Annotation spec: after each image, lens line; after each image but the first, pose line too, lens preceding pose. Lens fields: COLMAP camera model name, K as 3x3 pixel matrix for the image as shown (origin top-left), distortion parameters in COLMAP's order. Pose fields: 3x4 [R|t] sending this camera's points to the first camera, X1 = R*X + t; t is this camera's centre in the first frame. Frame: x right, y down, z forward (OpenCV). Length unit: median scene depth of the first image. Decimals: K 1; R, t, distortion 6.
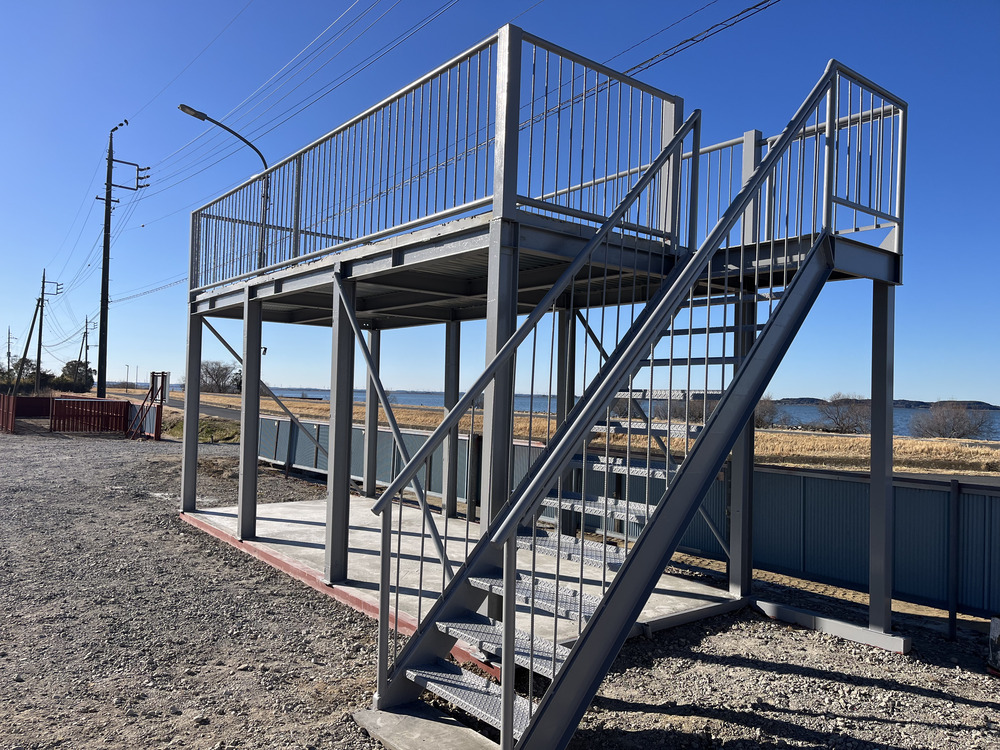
lens RADIAL K [[756.2, 0, 499.7], [0, 756.2, 378.2], [0, 0, 1]] dist [0.001360, 0.000076]
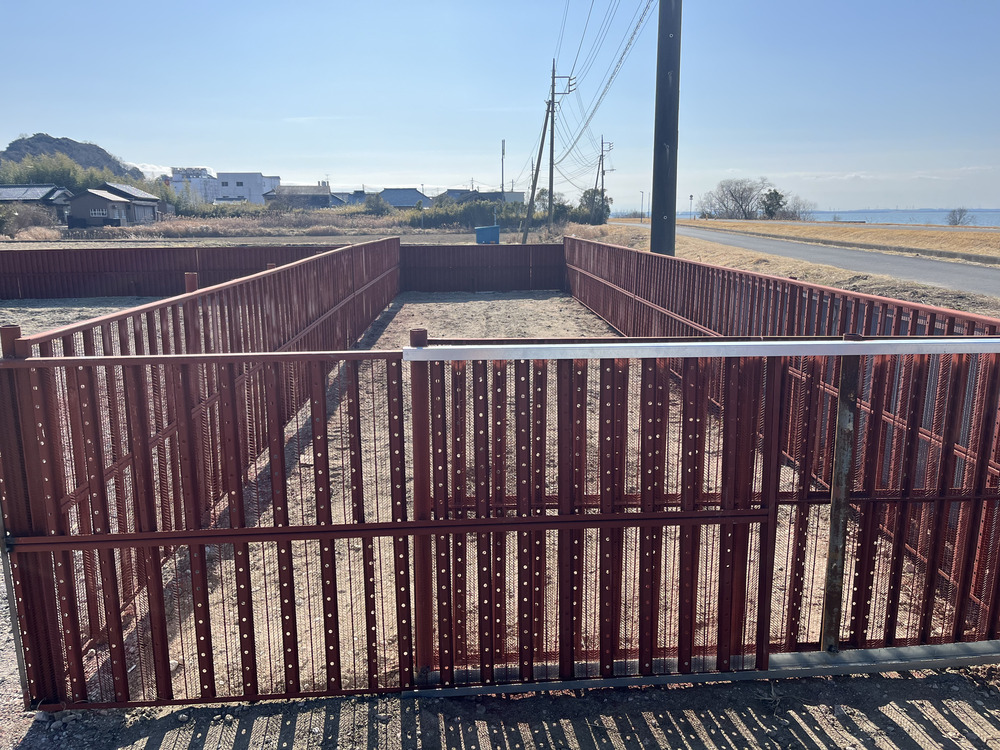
lens RADIAL K [[756.2, 0, 500.7], [0, 756.2, 371.3], [0, 0, 1]] dist [0.001360, 0.000076]
pose [[0.808361, 0.083997, -0.582663, -0.140814], [0.045466, 0.977903, 0.204054, 0.001268], [0.586928, -0.191441, 0.786680, 0.247818]]
